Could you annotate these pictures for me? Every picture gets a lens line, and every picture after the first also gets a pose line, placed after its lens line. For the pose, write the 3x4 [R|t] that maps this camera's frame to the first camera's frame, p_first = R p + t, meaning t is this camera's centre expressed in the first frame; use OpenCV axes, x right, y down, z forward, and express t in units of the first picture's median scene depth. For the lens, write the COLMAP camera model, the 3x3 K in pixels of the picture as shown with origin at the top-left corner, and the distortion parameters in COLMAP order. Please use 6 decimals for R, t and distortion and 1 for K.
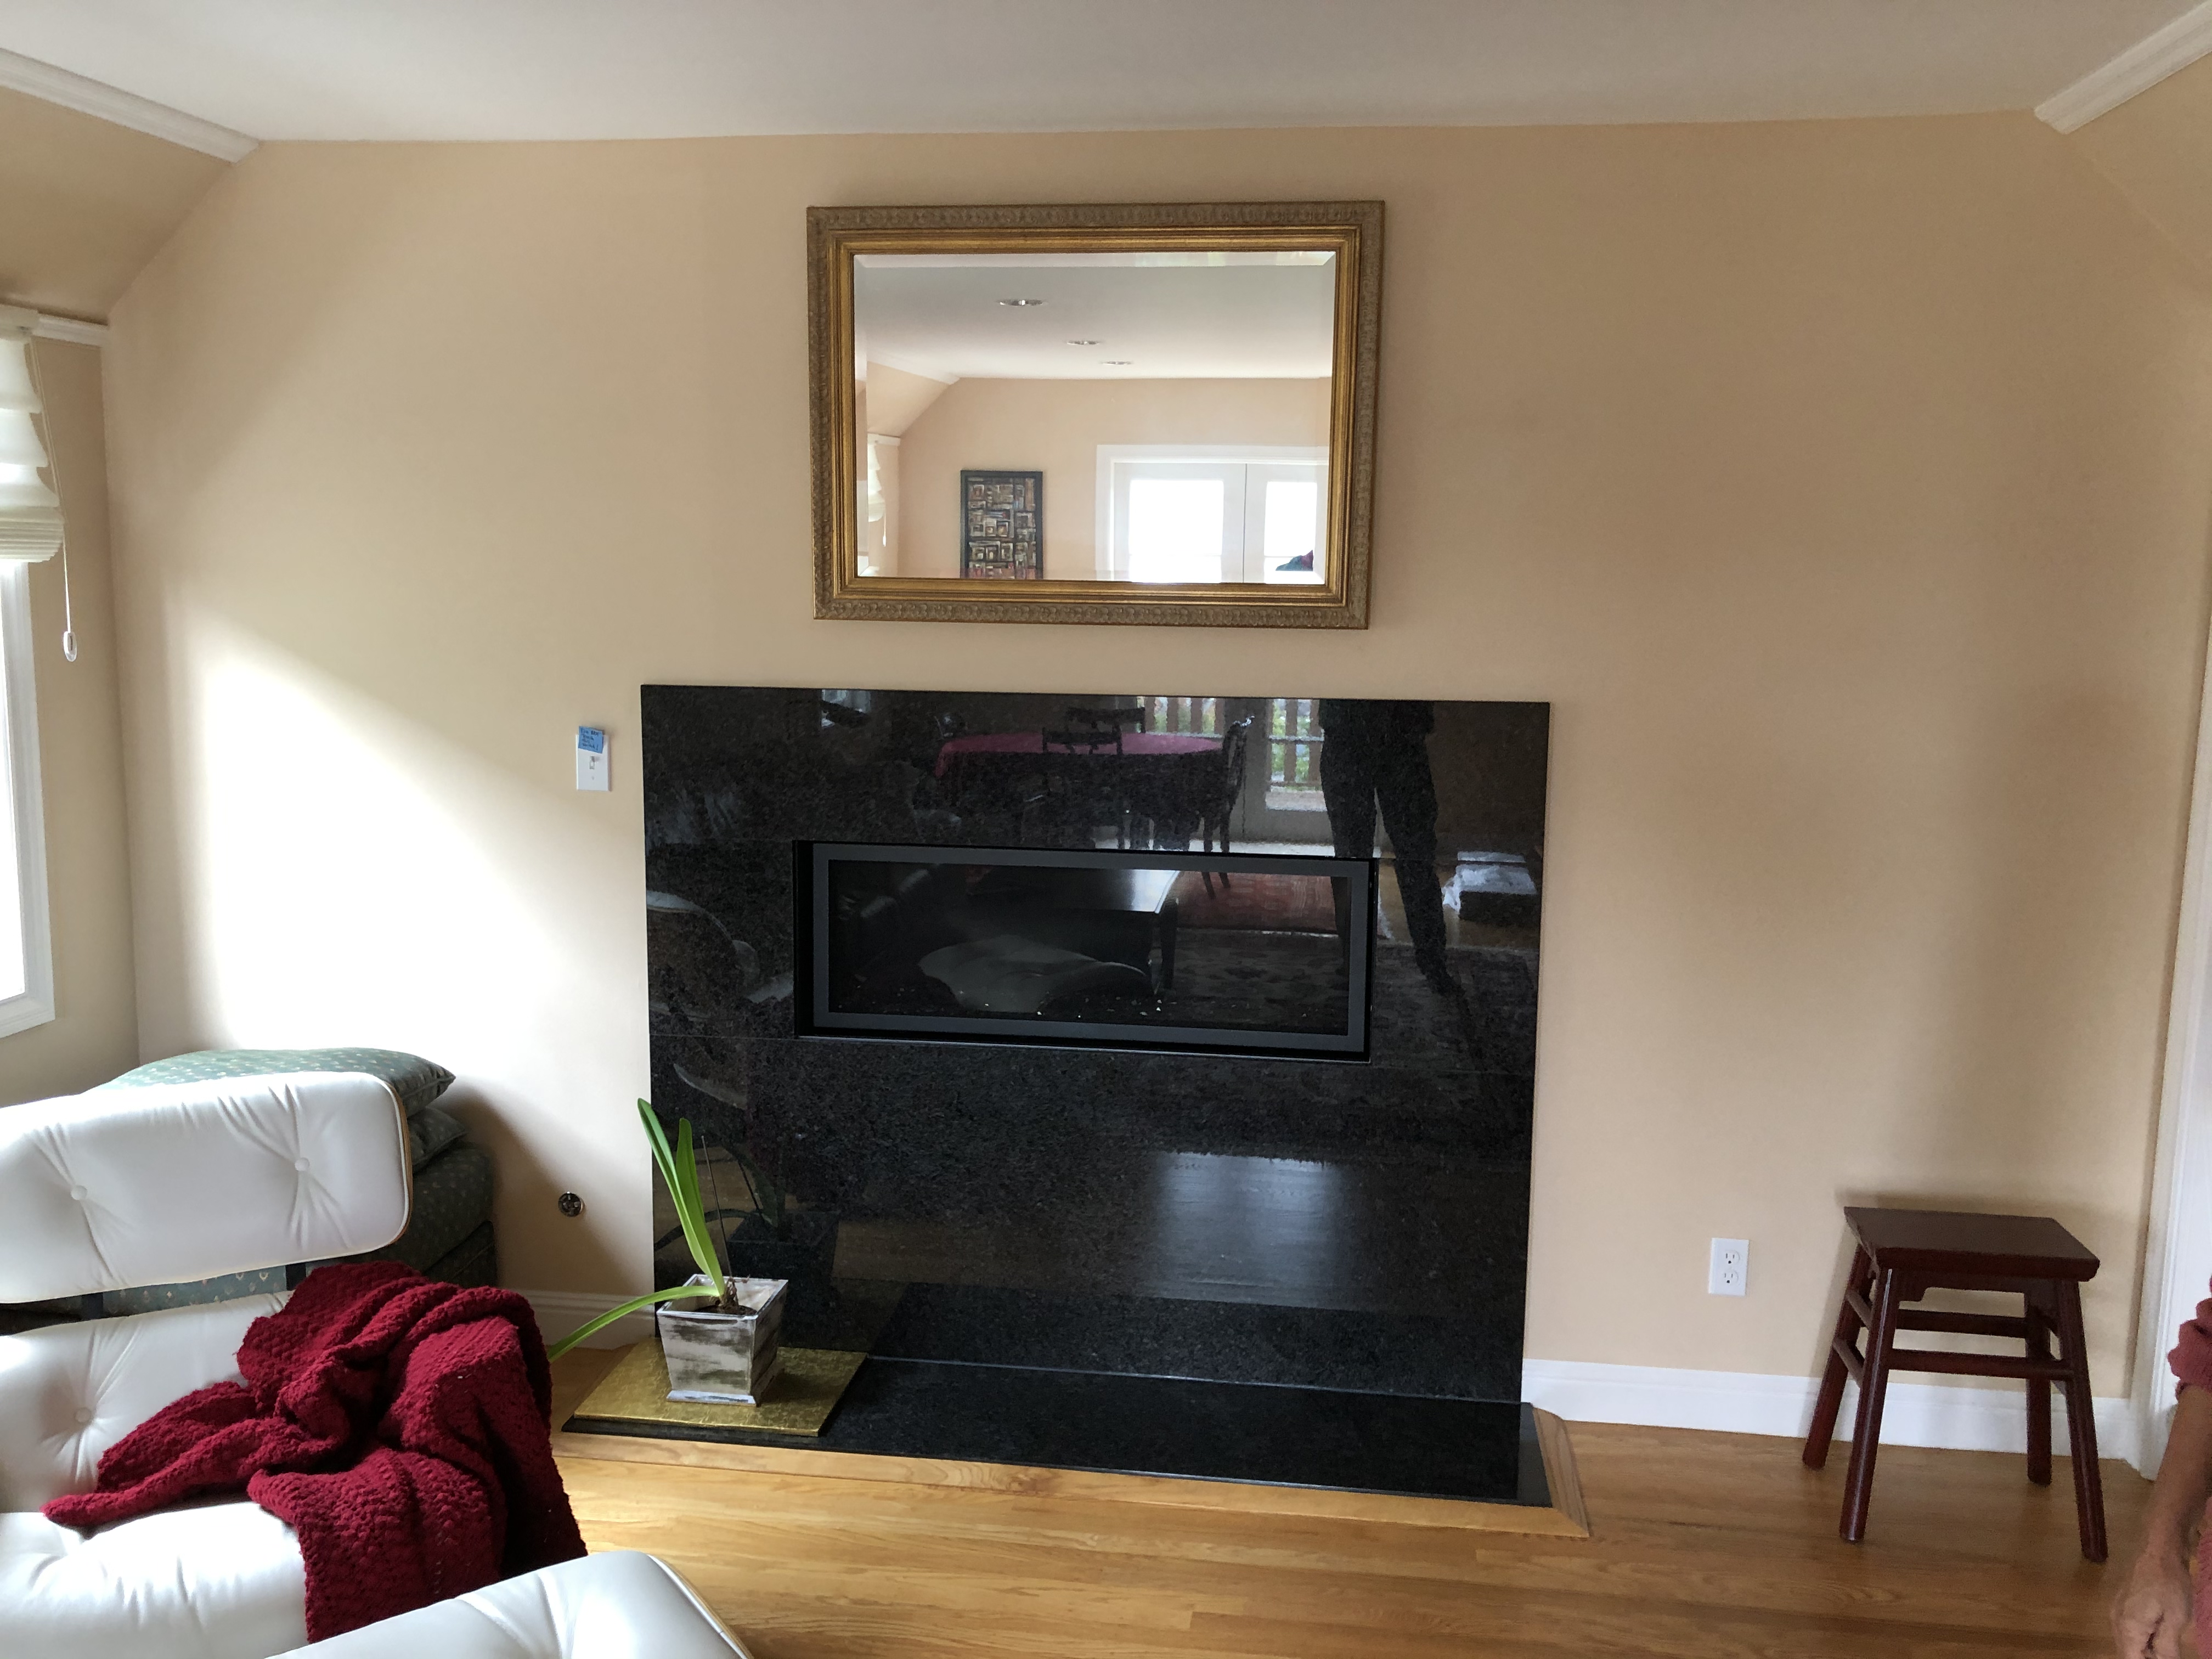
lens RADIAL K [[1802.7, 0, 1109.1], [0, 1802.7, 792.8], [0, 0, 1]] dist [-0.000870, 0.020347]
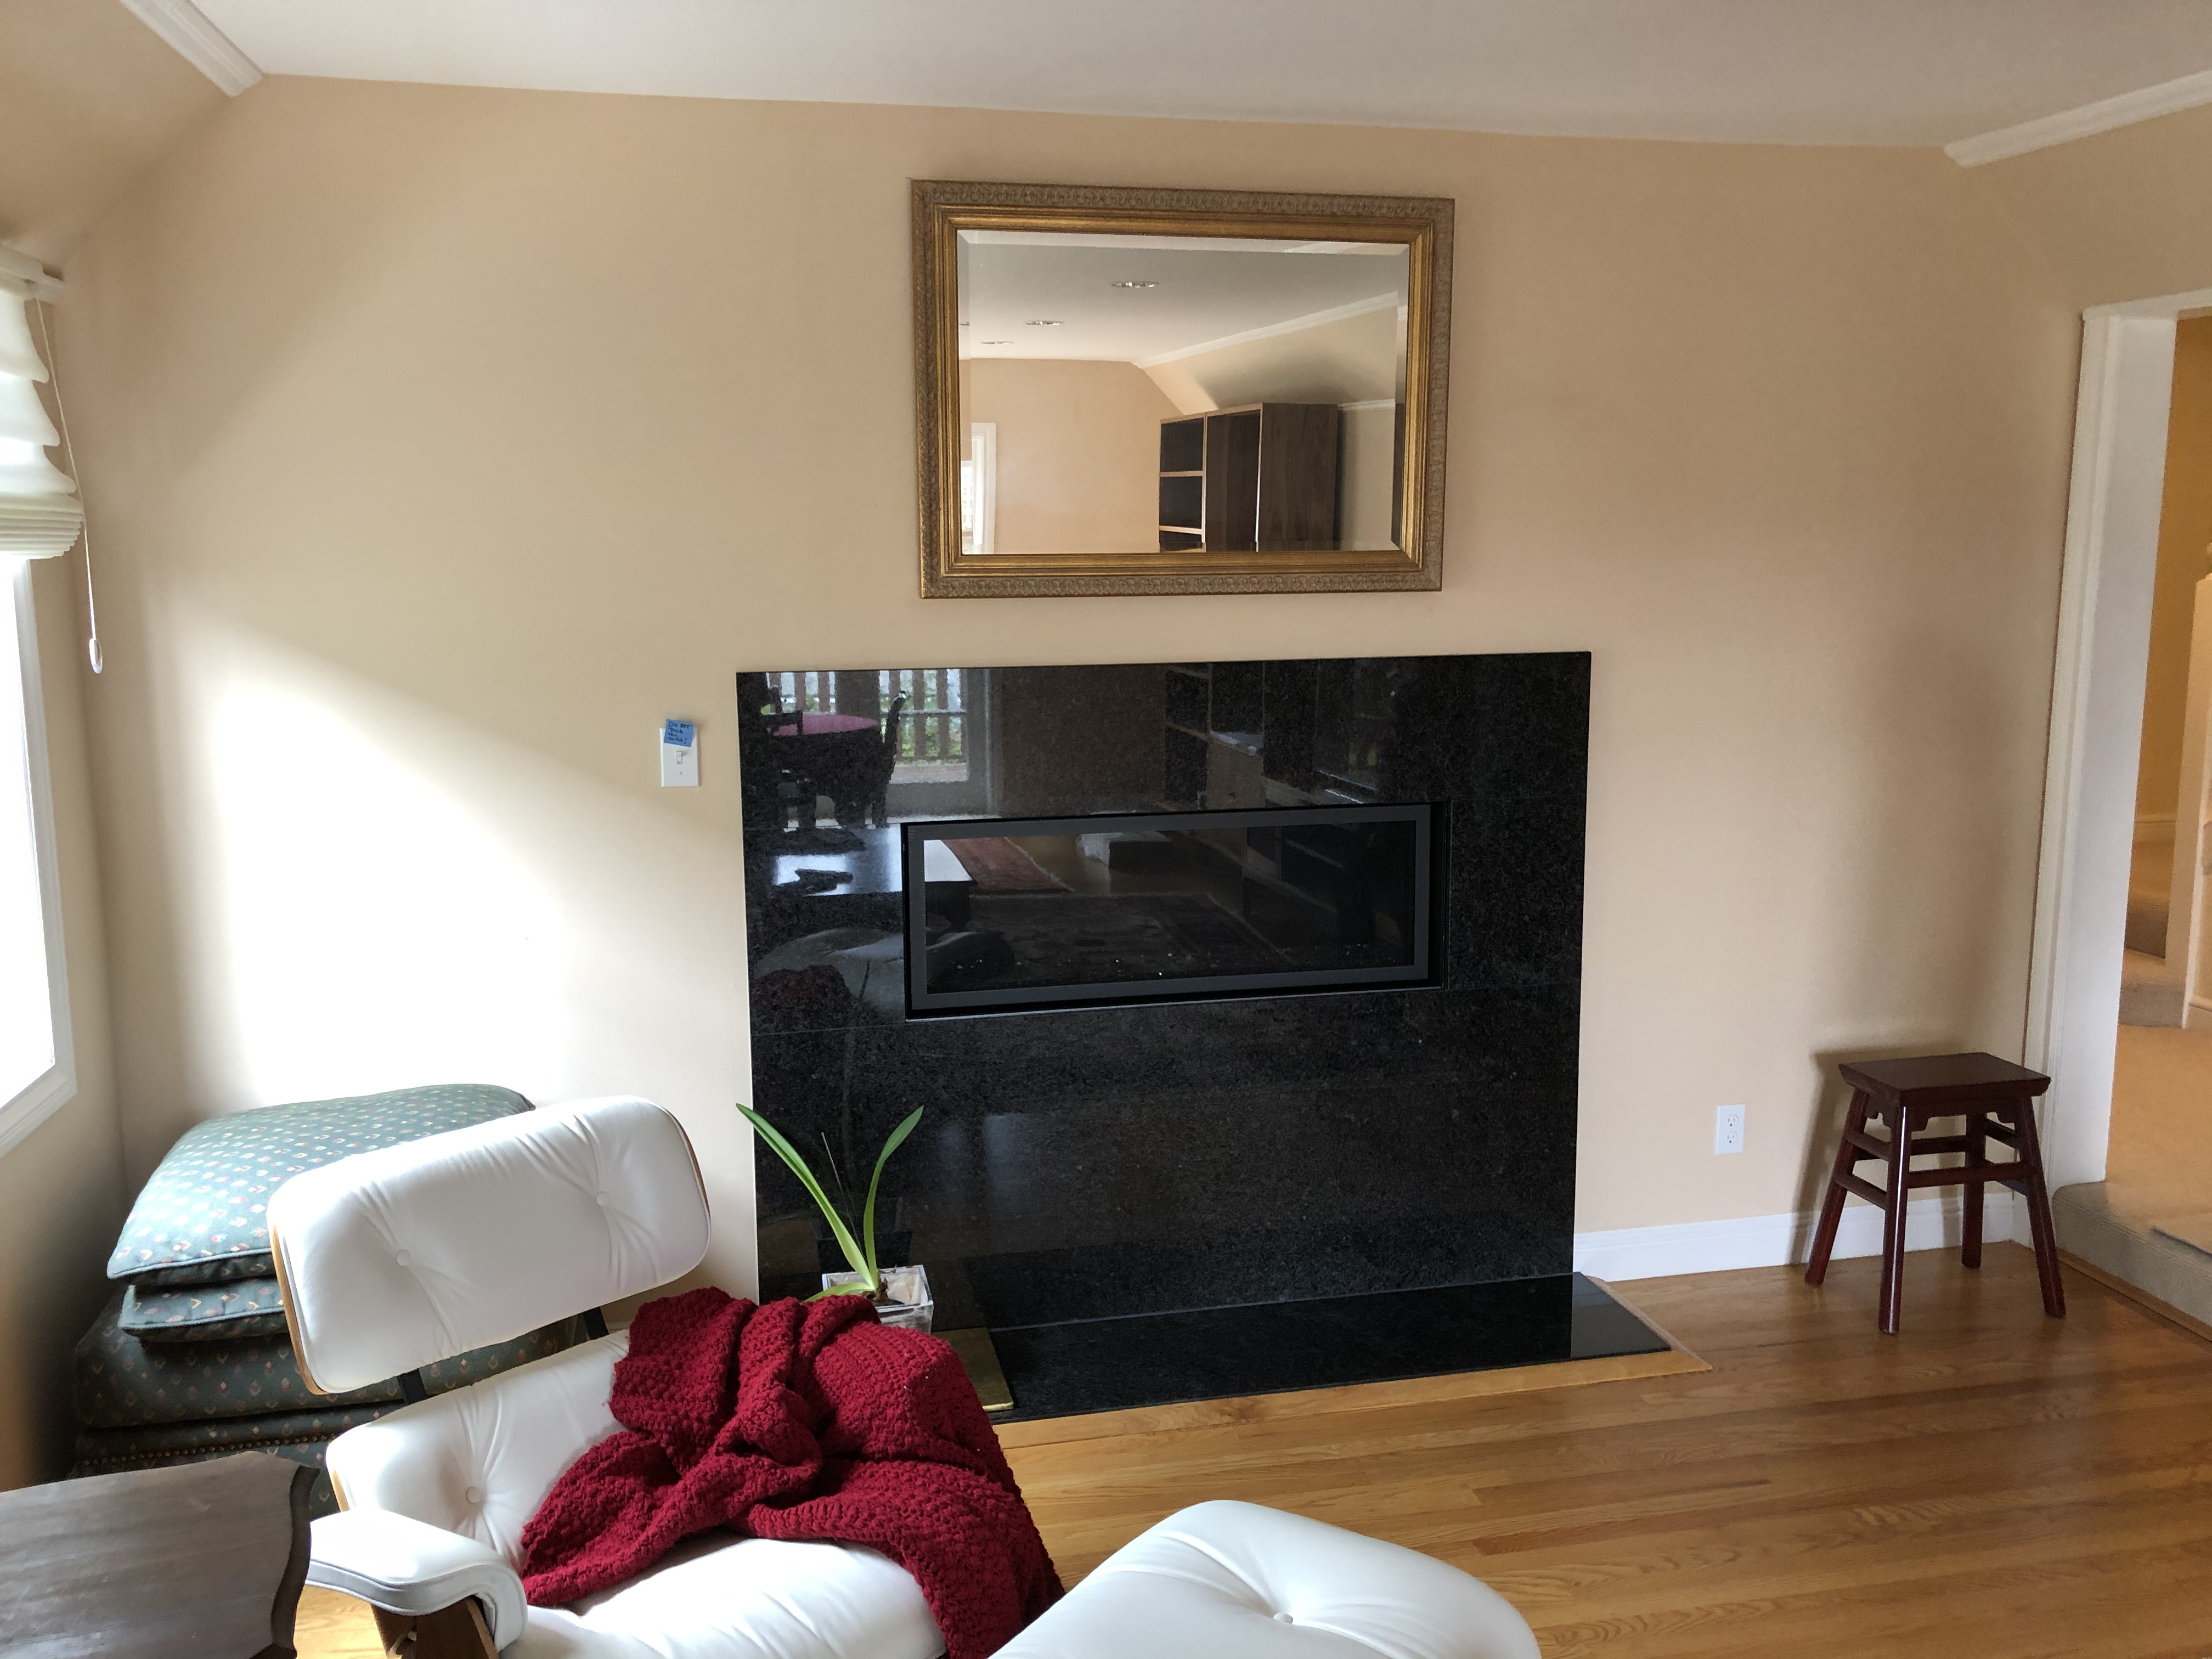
lens RADIAL K [[1792.0, 0, 1116.3], [0, 1792.0, 800.8], [0, 0, 1]] dist [0.007685, -0.006937]
pose [[0.942207, -0.067115, 0.328239, -0.402582], [0.061041, 0.997720, 0.028786, -0.007218], [-0.329423, -0.007086, 0.944156, 0.035264]]
